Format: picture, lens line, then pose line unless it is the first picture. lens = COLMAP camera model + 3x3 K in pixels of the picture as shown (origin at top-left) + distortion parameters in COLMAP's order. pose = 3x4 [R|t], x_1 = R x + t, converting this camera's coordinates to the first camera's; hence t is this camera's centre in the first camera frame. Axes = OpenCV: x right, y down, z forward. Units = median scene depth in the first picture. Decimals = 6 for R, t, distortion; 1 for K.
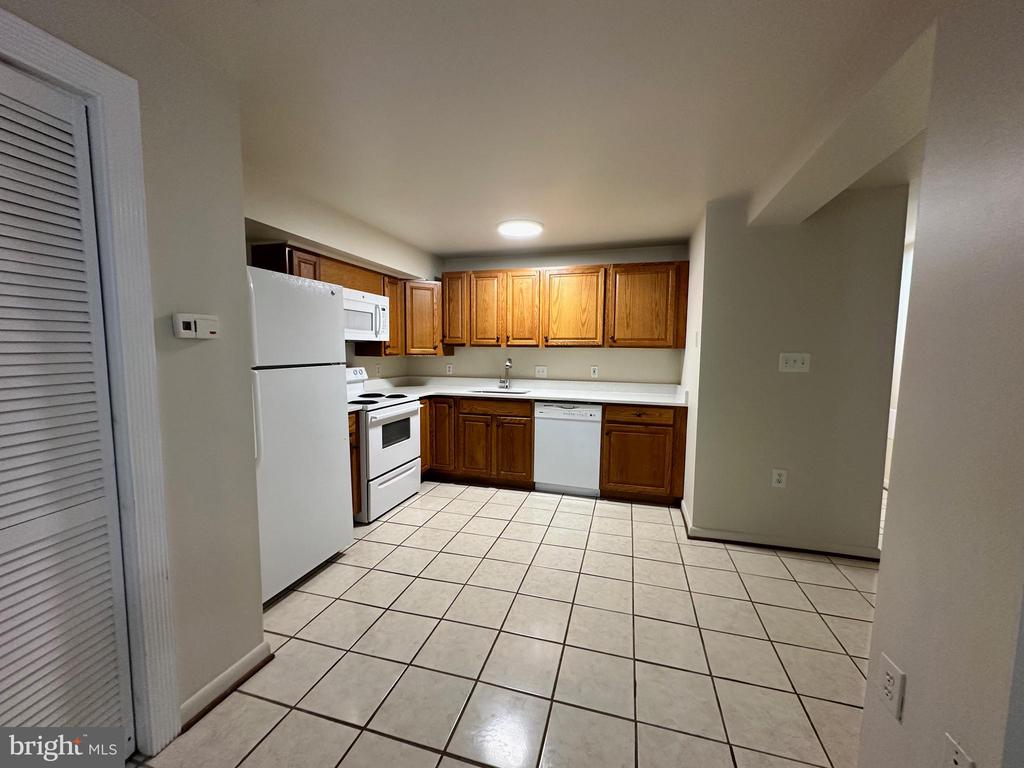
lens RADIAL K [[407.4, 0, 510.8], [0, 407.4, 386.9], [0, 0, 1]] dist [-0.002739, 0.000245]
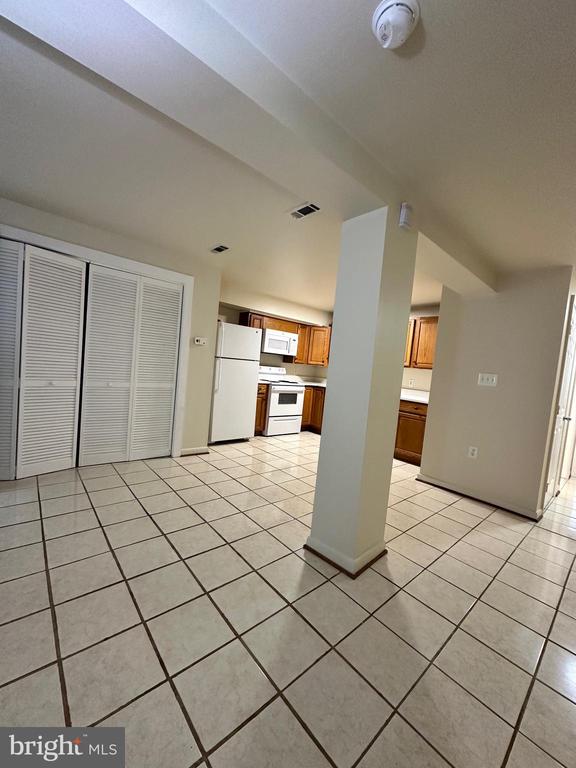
lens RADIAL K [[305.6, 0, 285.5], [0, 305.6, 384.4], [0, 0, 1]] dist [-0.002739, 0.000245]
pose [[0.843818, 0.106945, -0.525865, 0.499731], [-0.136255, 0.990525, -0.017196, 0.064728], [0.519044, 0.086162, 0.850394, -0.321496]]
